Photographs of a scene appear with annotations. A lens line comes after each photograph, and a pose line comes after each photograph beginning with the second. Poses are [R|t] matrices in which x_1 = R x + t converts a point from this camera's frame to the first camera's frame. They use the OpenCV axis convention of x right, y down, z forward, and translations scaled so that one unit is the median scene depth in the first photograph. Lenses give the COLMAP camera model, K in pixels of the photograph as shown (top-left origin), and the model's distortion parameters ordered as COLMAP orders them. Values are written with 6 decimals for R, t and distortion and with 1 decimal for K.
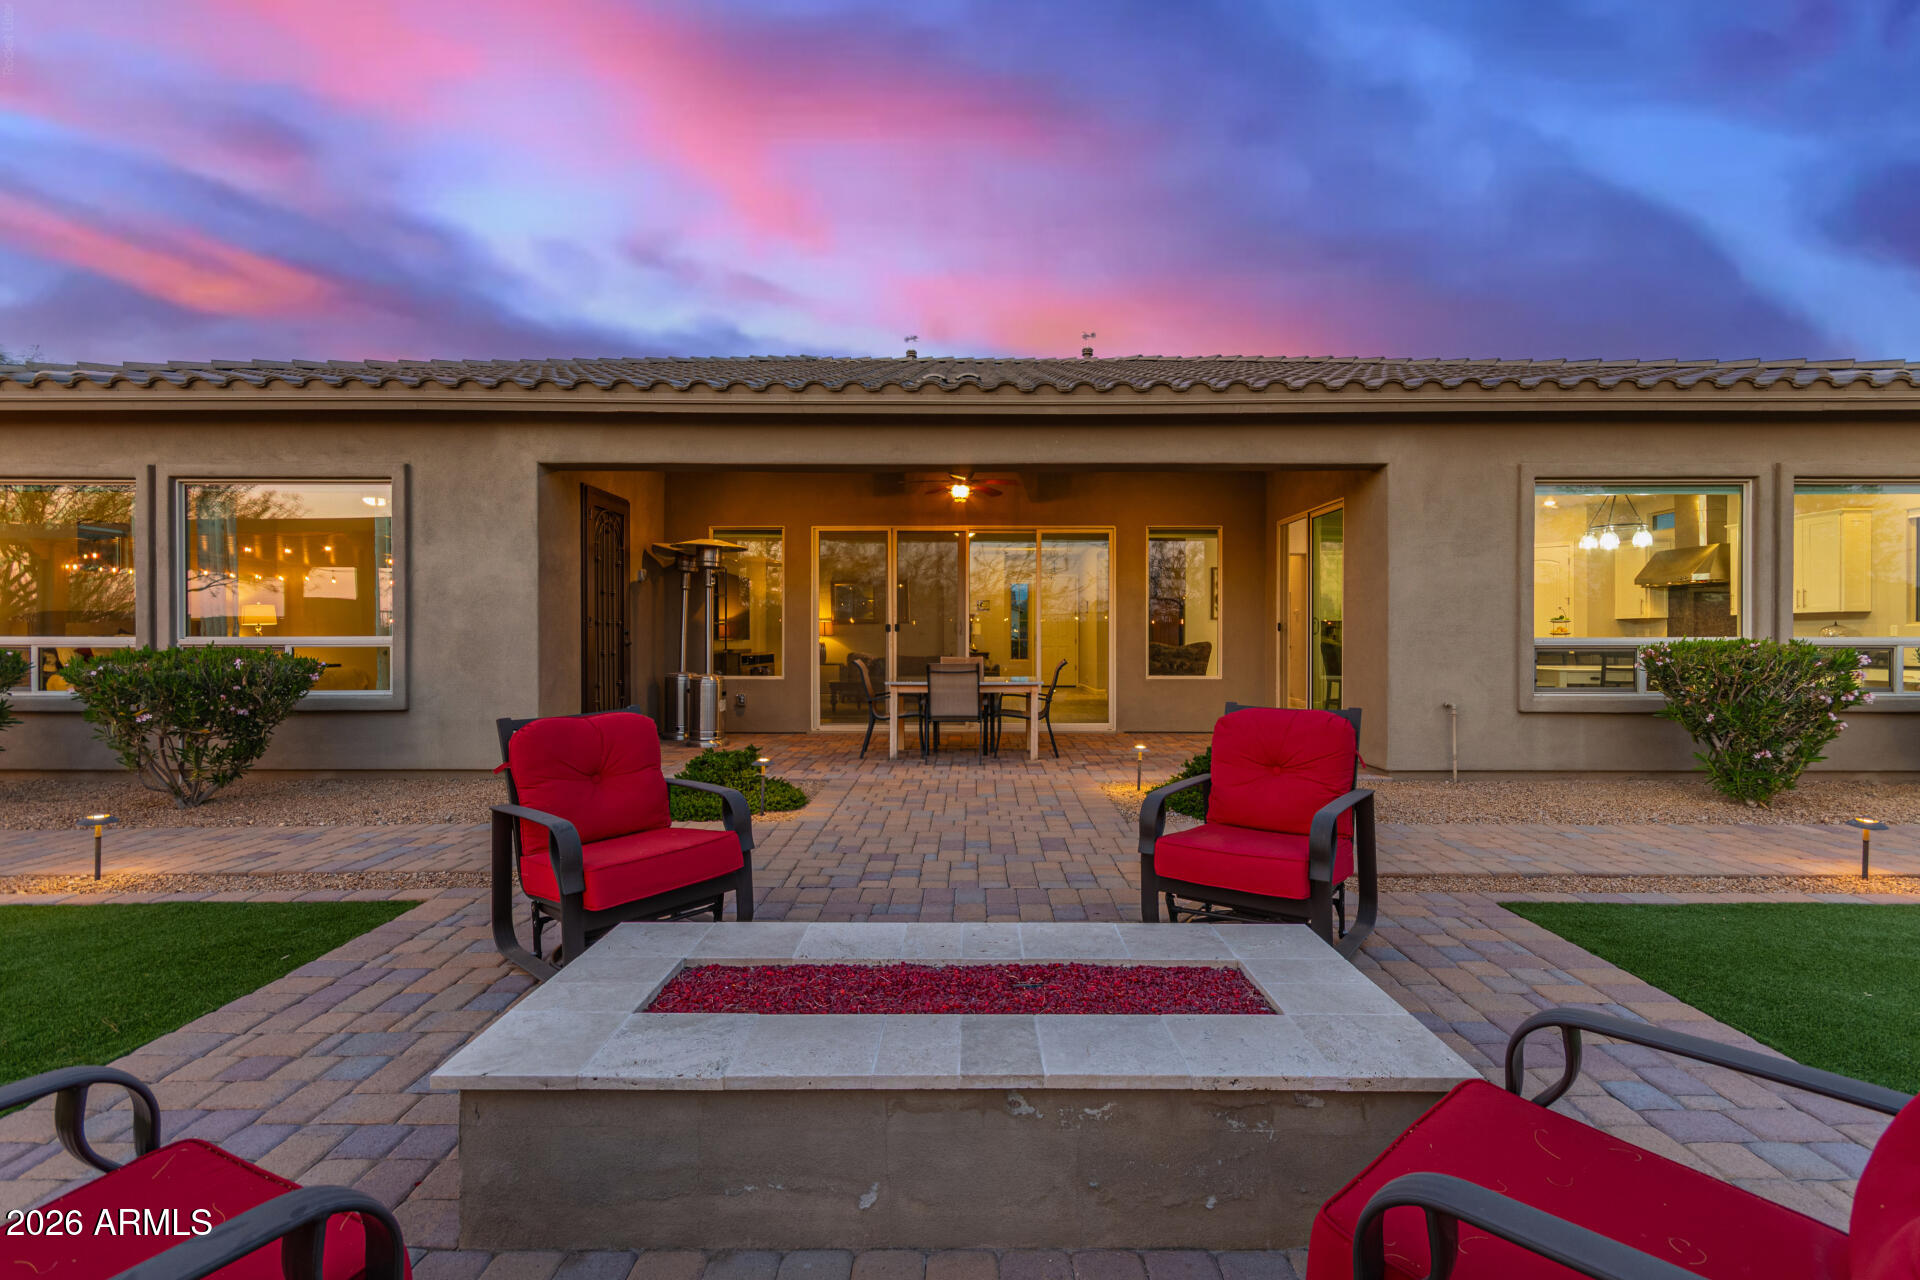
lens RADIAL K [[880.8, 0, 962.9], [0, 880.8, 642.6], [0, 0, 1]] dist [0.011146, 0.000218]
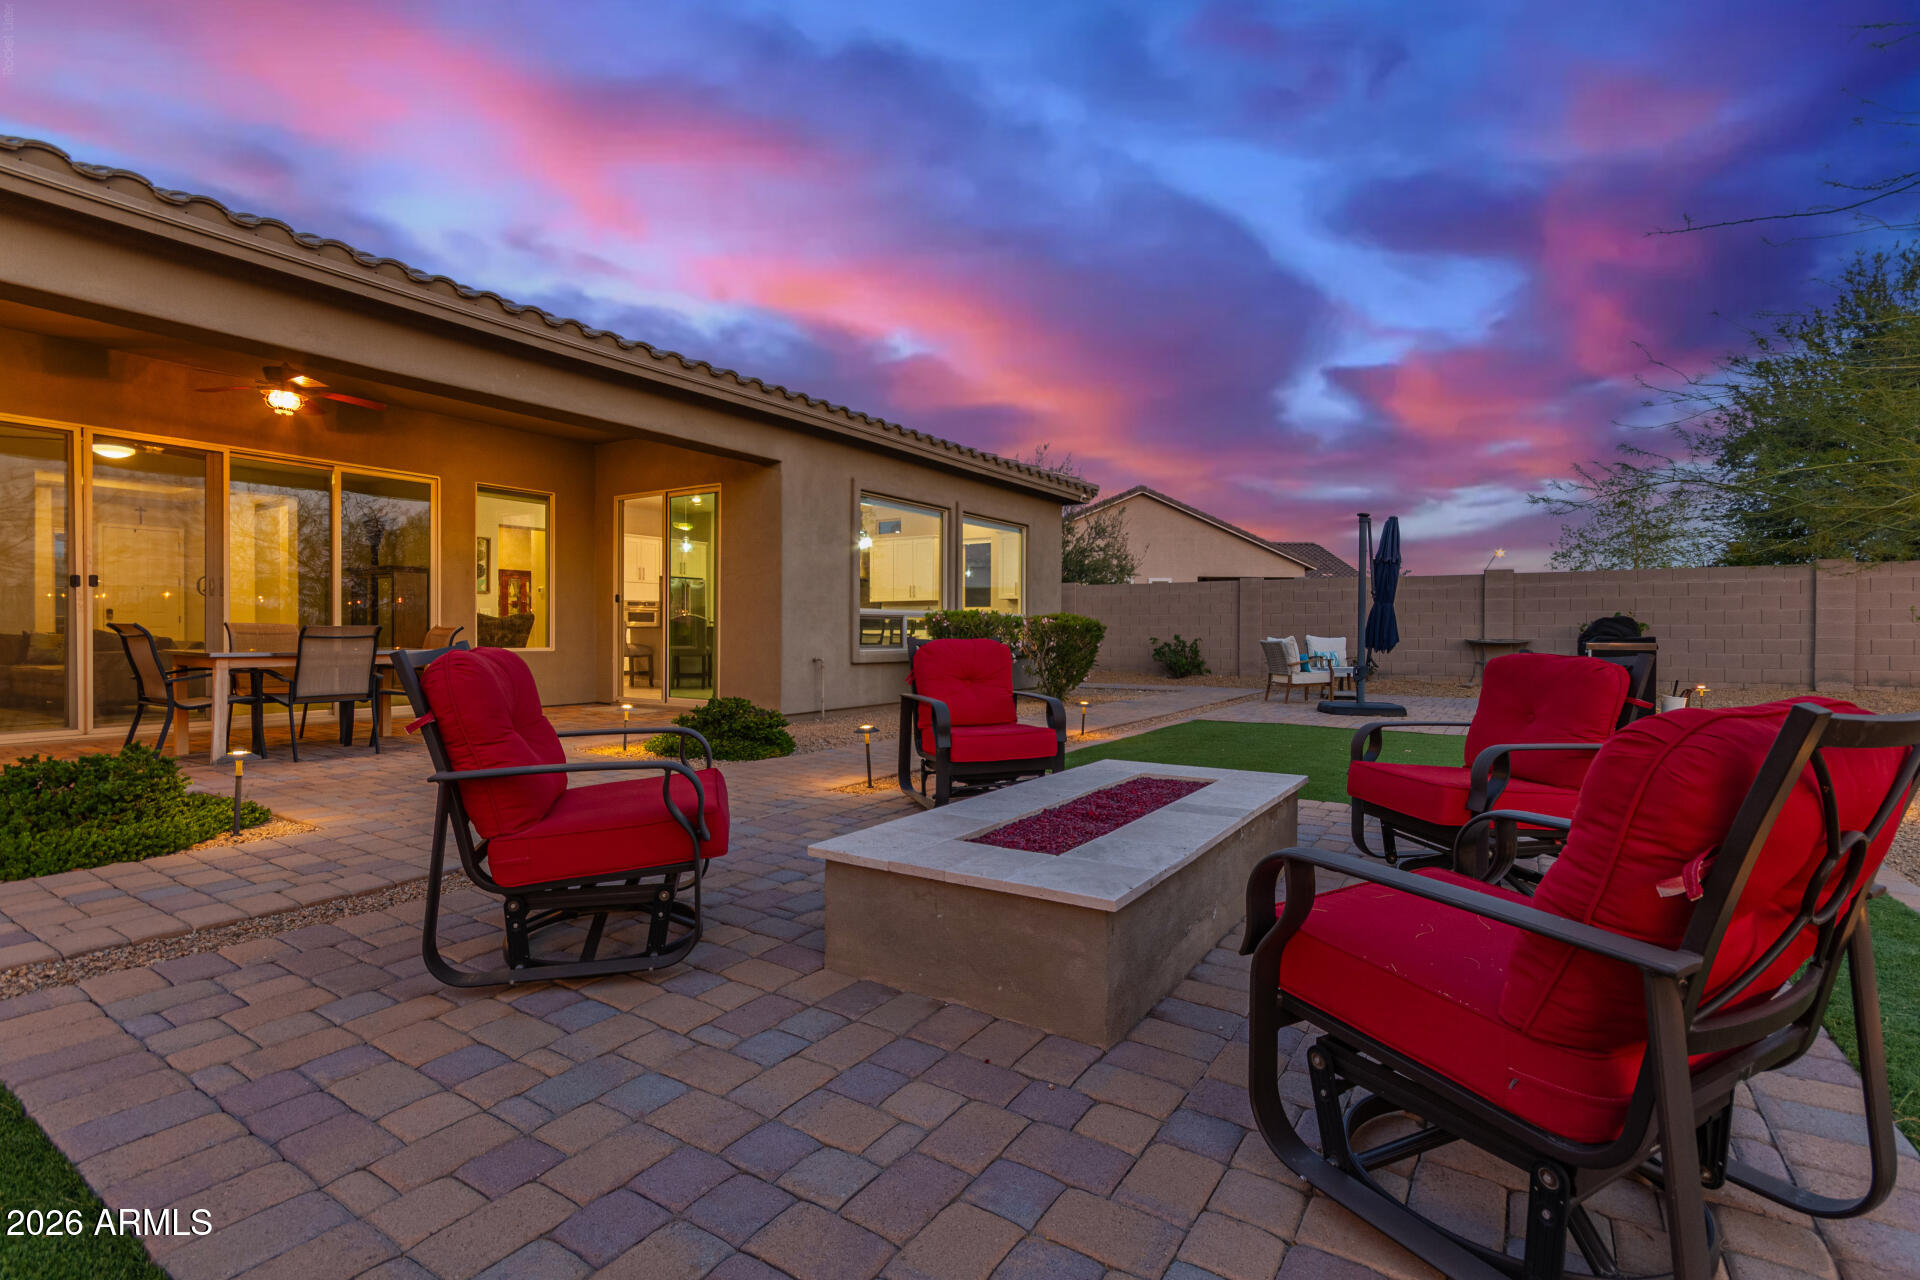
lens RADIAL K [[880.8, 0, 969.2], [0, 880.8, 633.5], [0, 0, 1]] dist [0.011146, 0.000218]
pose [[0.545378, -0.001441, 0.838189, -0.386952], [0.002915, 0.999996, -0.000177, 0.033905], [-0.838185, 0.002540, 0.545380, 0.126990]]
